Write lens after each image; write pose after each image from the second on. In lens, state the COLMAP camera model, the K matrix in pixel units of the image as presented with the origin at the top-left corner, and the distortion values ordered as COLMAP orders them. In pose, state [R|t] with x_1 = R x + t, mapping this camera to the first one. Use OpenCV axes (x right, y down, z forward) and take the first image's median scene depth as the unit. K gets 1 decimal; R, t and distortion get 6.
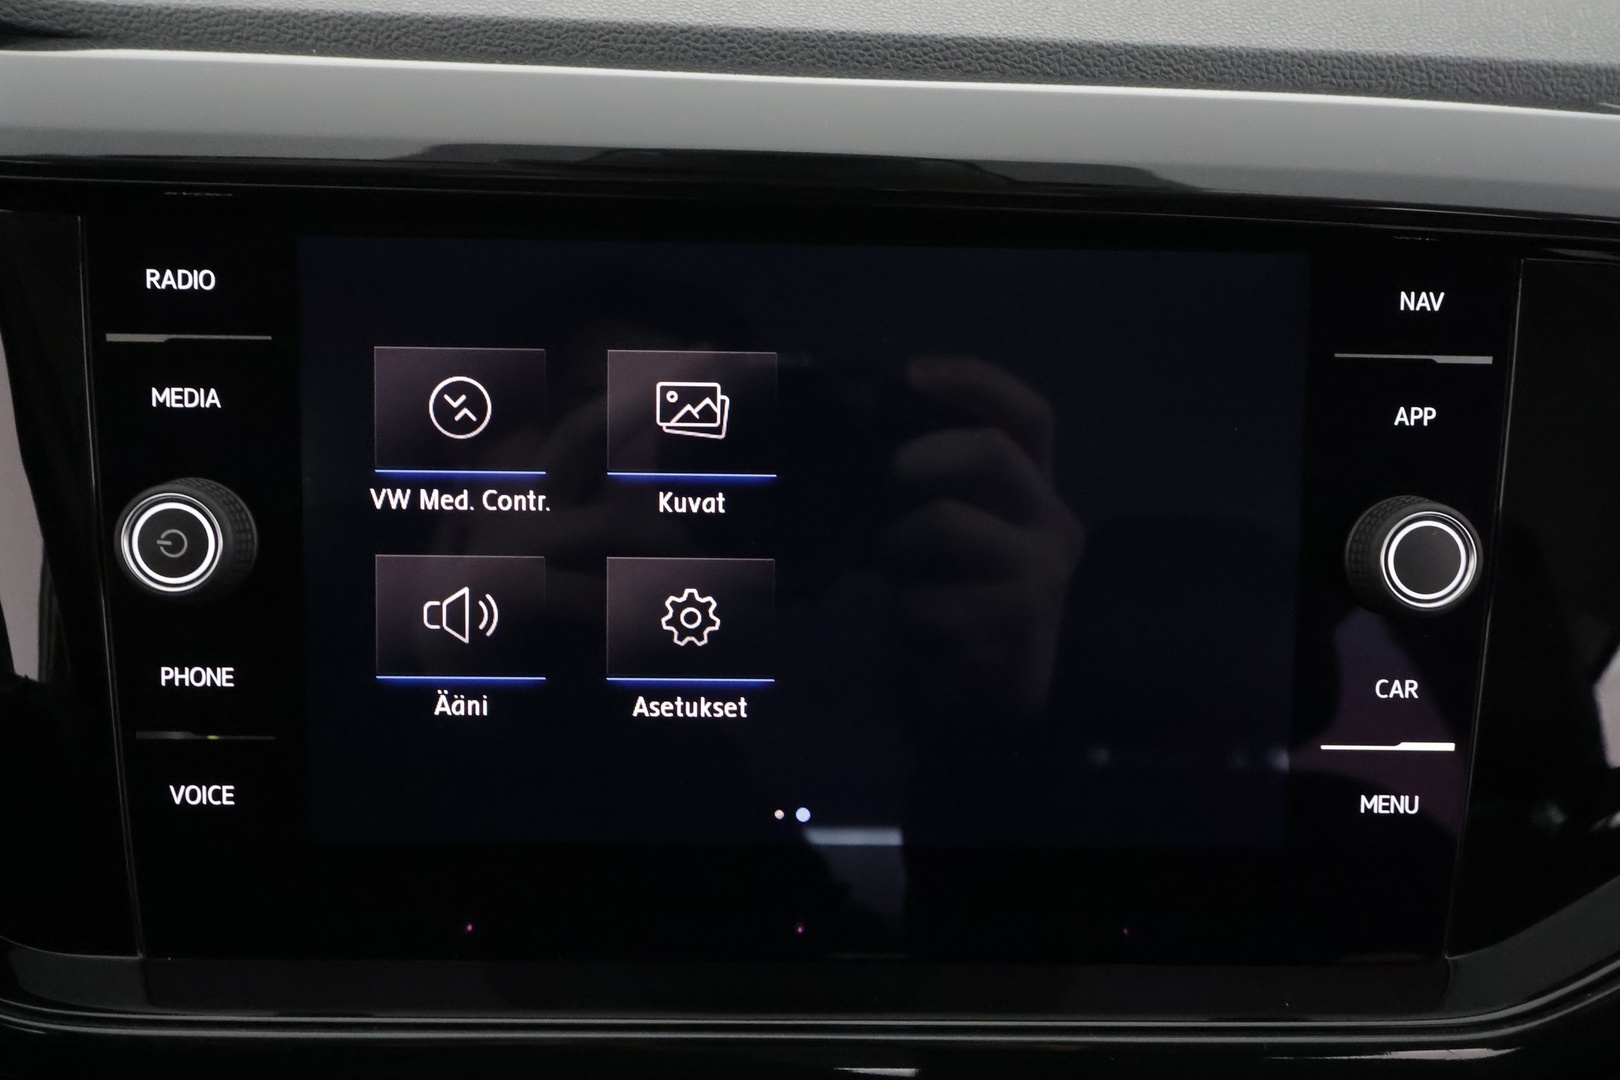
lens RADIAL K [[1275.5, 0, 866.4], [0, 1275.5, 548.4], [0, 0, 1]] dist [0.015495, -0.014374]
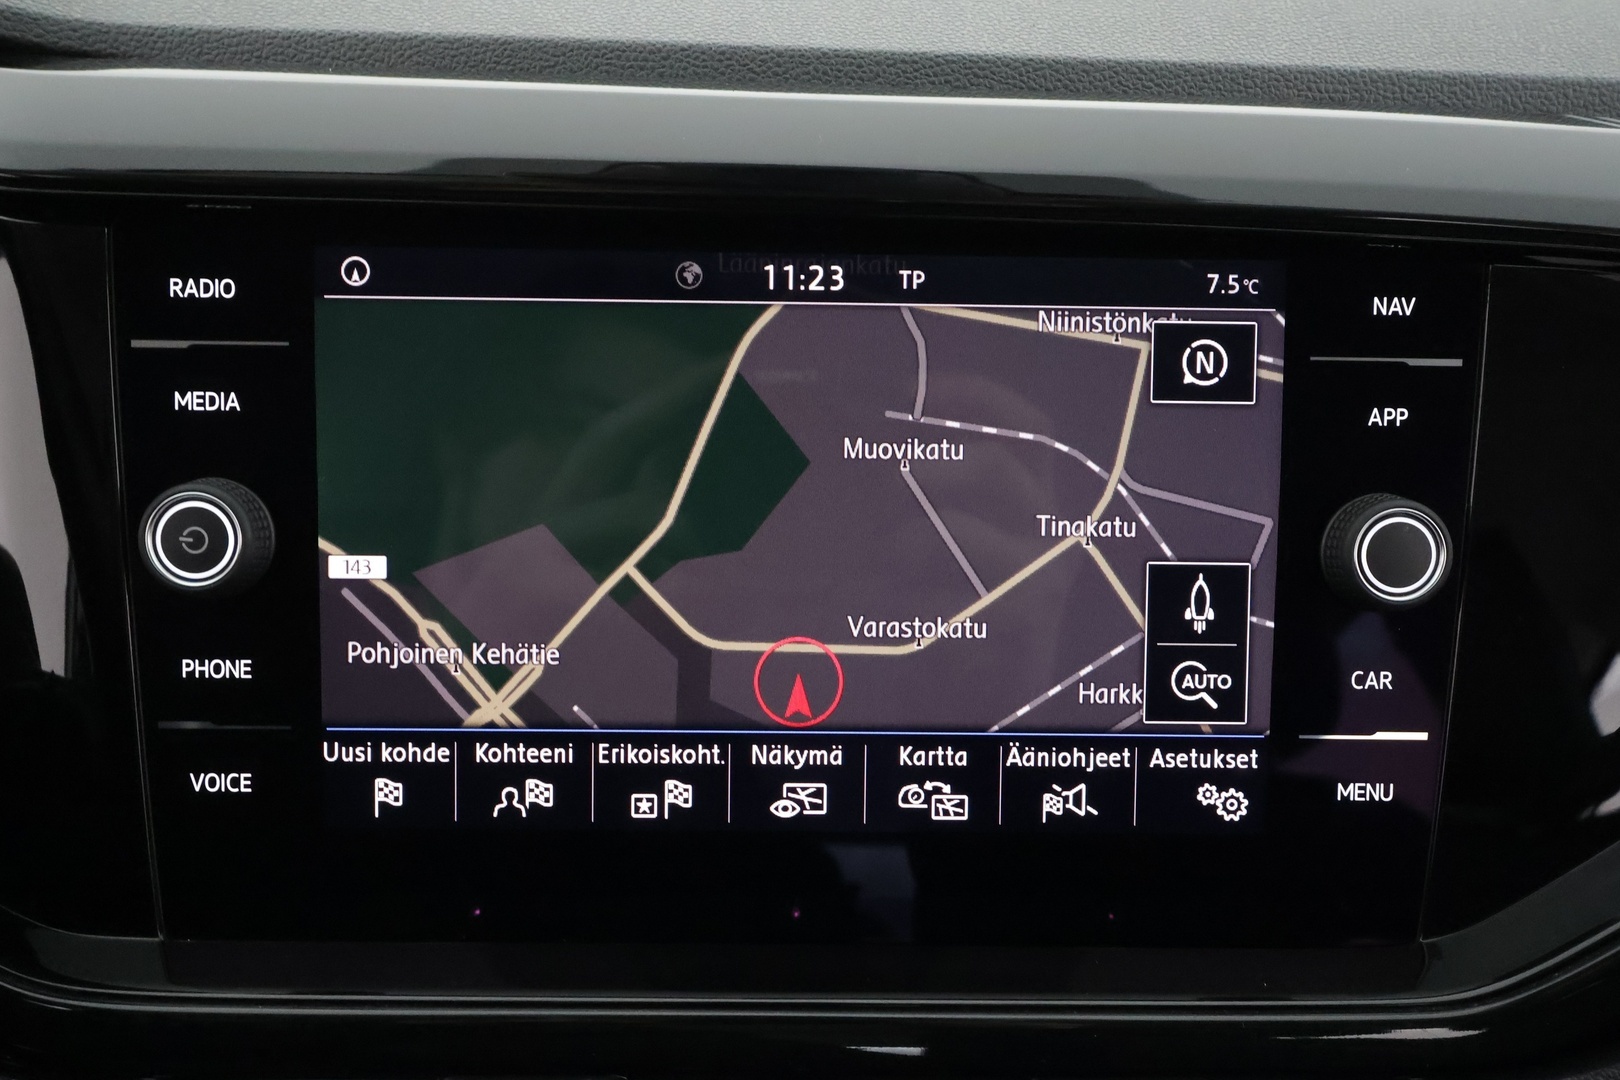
lens RADIAL K [[1275.5, 0, 872.1], [0, 1275.5, 548.4], [0, 0, 1]] dist [0.015495, -0.014374]
pose [[0.999979, -0.001086, -0.006373, 0.017122], [0.001033, 0.999965, -0.008299, 0.011398], [0.006381, 0.008292, 0.999945, -0.038664]]
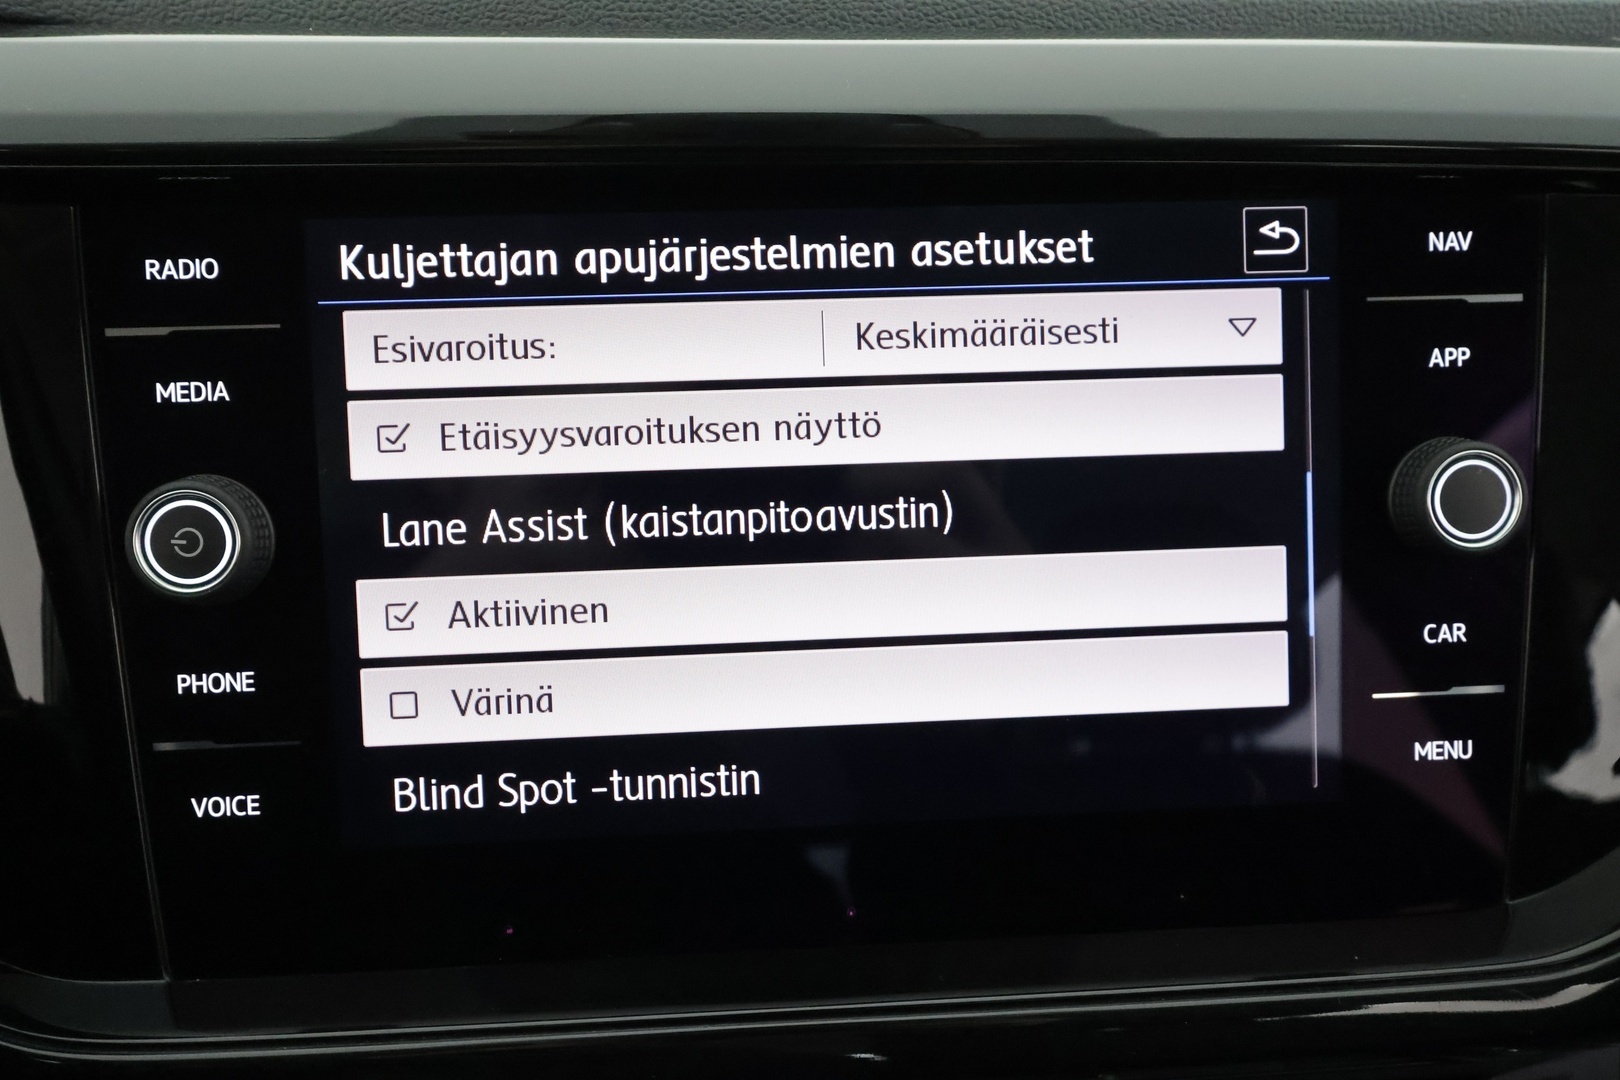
lens RADIAL K [[1275.5, 0, 848.8], [0, 1275.5, 550.6], [0, 0, 1]] dist [0.015495, -0.014374]
pose [[0.998174, -0.048537, 0.035945, -0.079467], [0.049049, 0.998705, -0.013502, 0.037357], [-0.035243, 0.015240, 0.999263, 0.026036]]
